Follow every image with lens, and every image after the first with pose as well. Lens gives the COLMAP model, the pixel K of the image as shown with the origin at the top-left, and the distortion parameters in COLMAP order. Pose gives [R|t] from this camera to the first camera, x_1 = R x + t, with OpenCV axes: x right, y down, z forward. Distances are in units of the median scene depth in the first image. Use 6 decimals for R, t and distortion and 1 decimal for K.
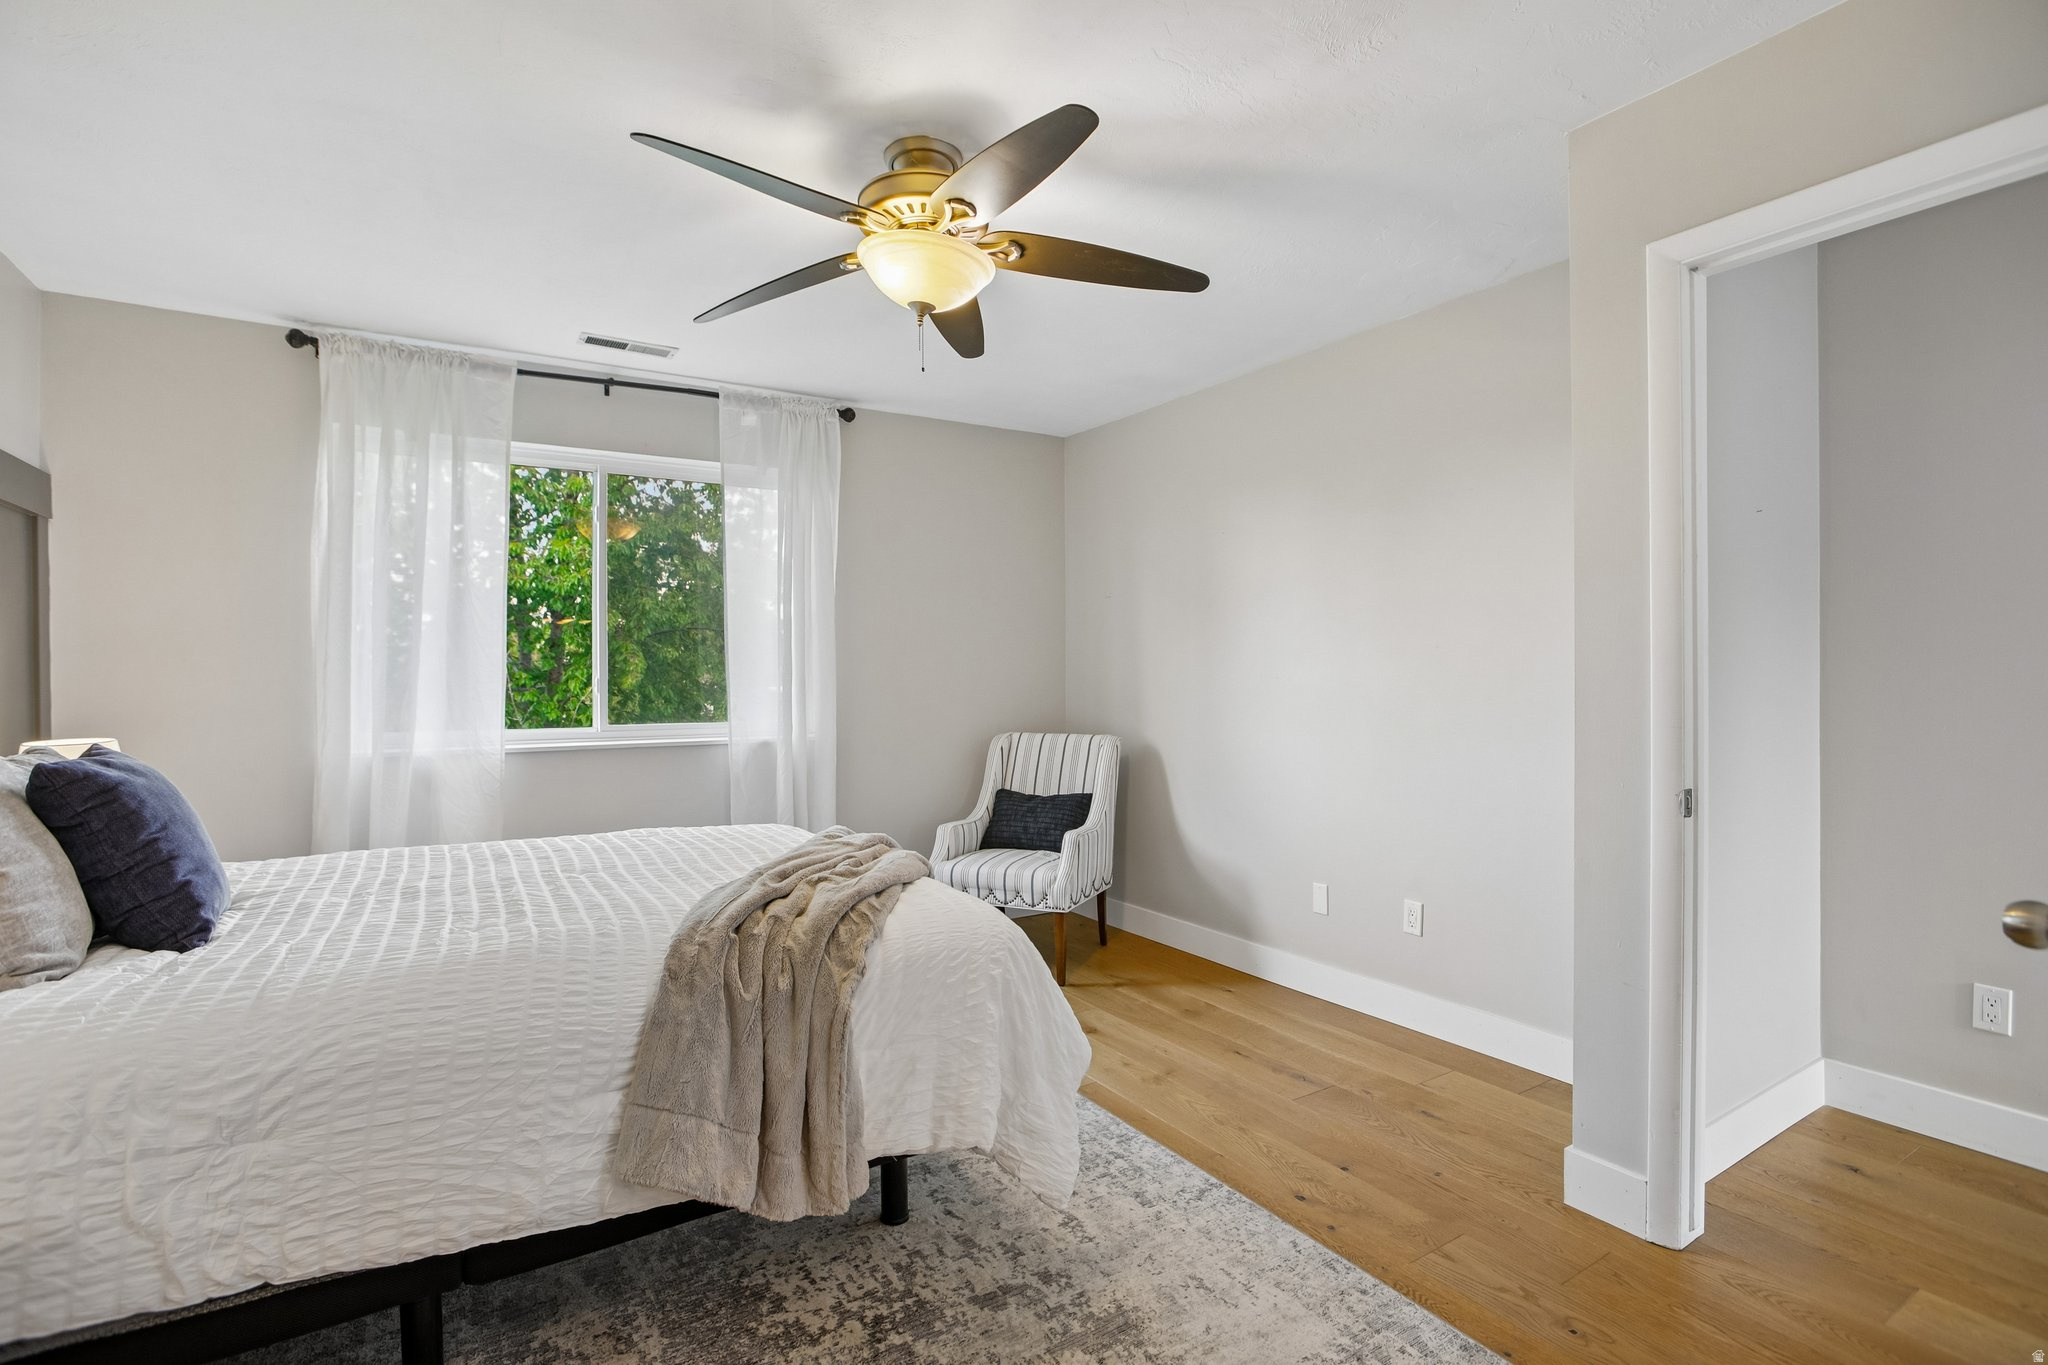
lens RADIAL K [[964.8, 0, 1026.5], [0, 964.8, 680.2], [0, 0, 1]] dist [-0.033759, 0.005901]
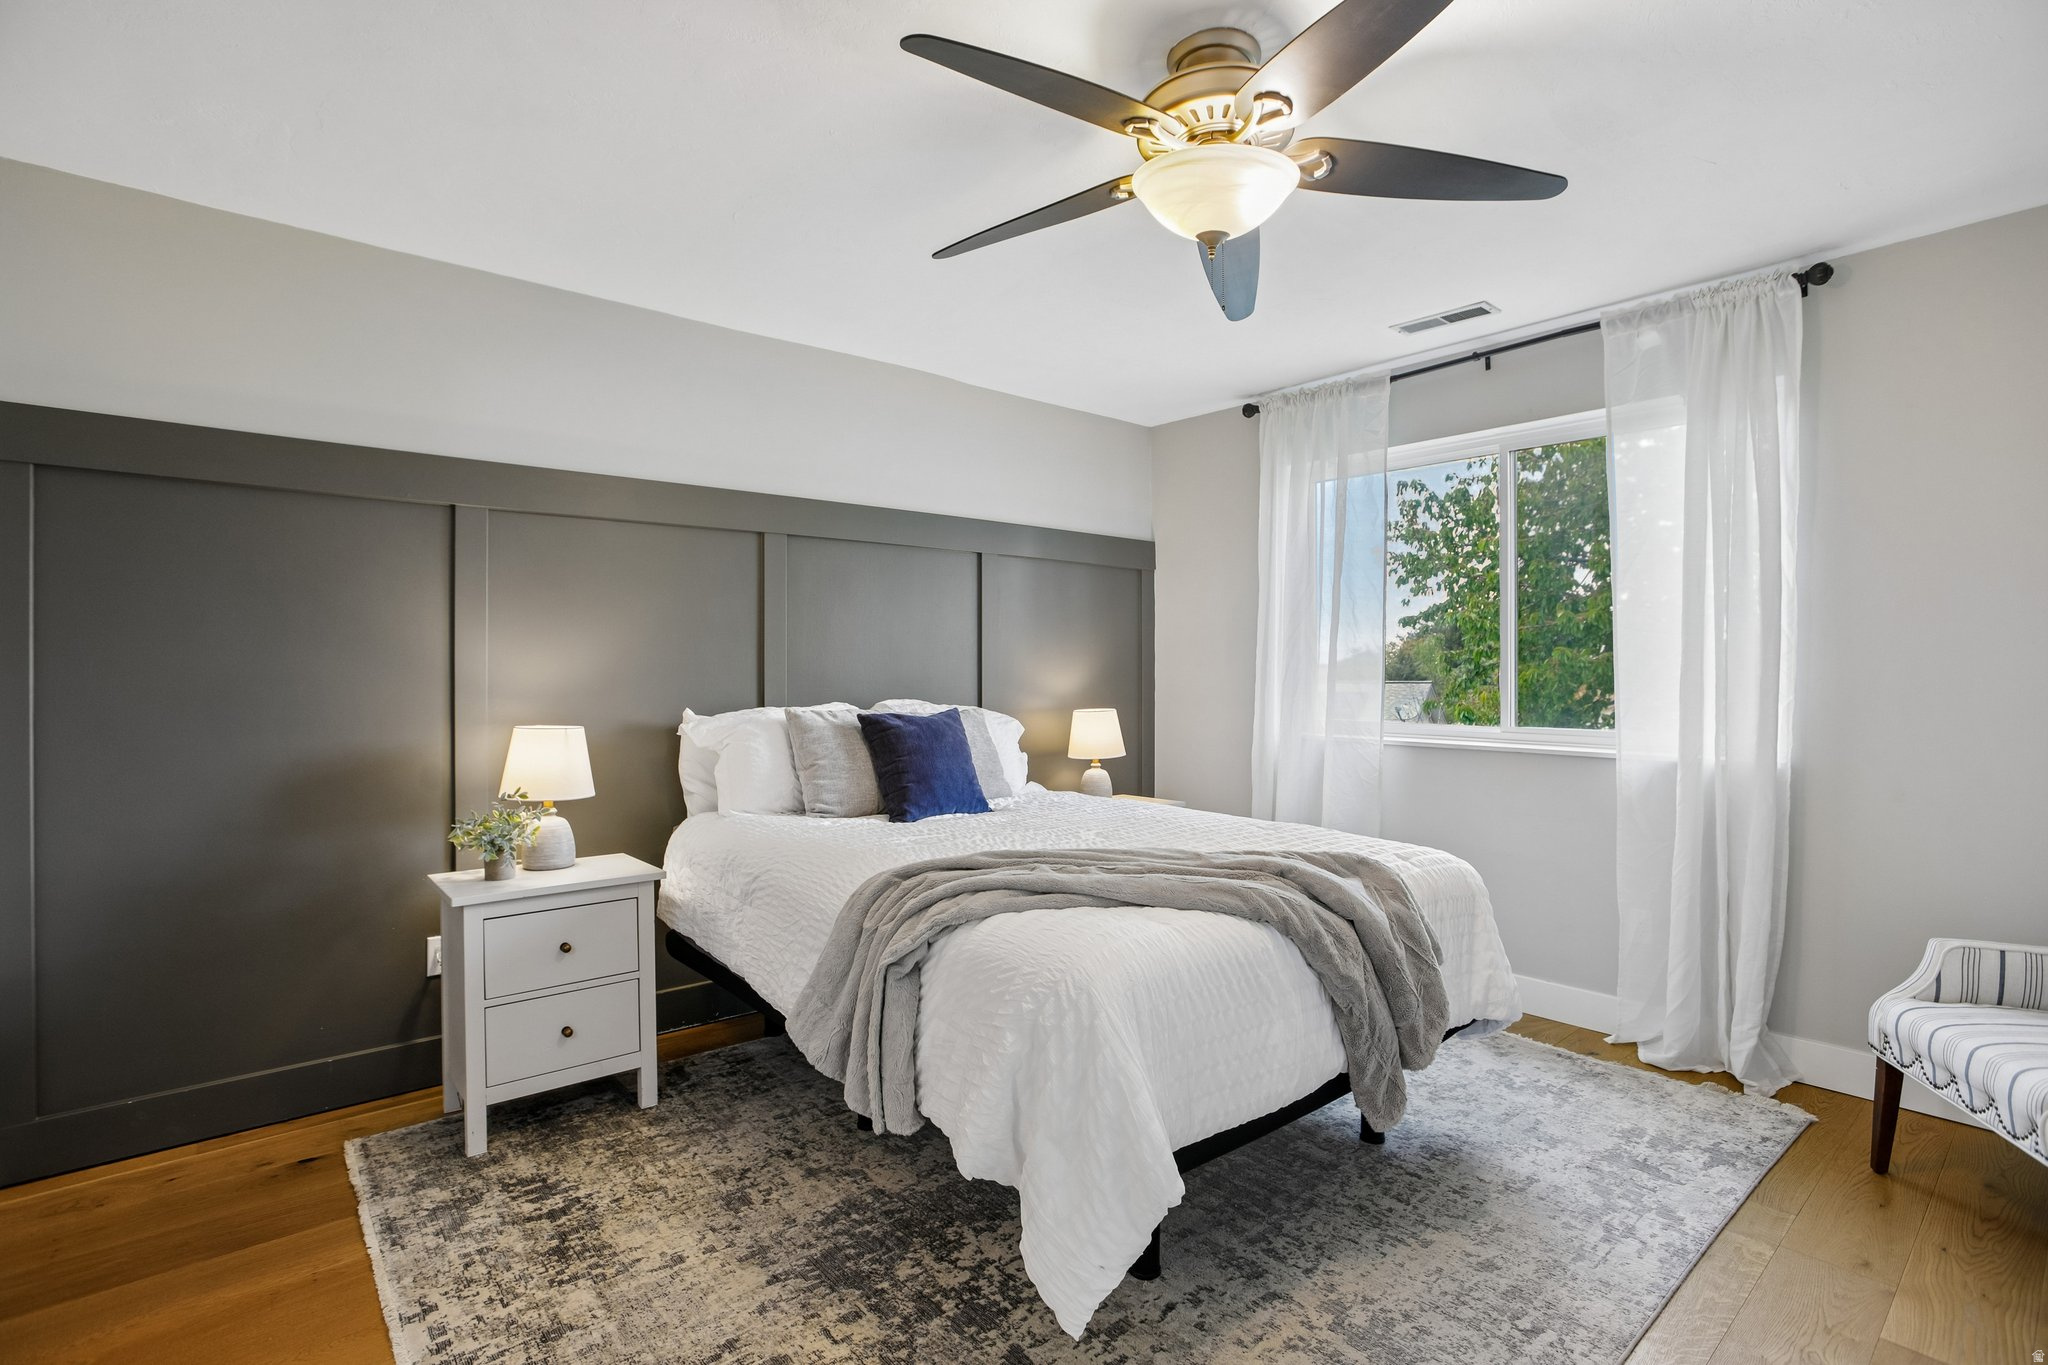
lens RADIAL K [[964.8, 0, 1024.2], [0, 964.8, 673.8], [0, 0, 1]] dist [-0.033759, 0.005901]
pose [[0.142853, 0.011043, -0.989682, 0.457131], [-0.009637, 0.999906, 0.009766, -0.008130], [0.989697, 0.008142, 0.142946, 0.466182]]
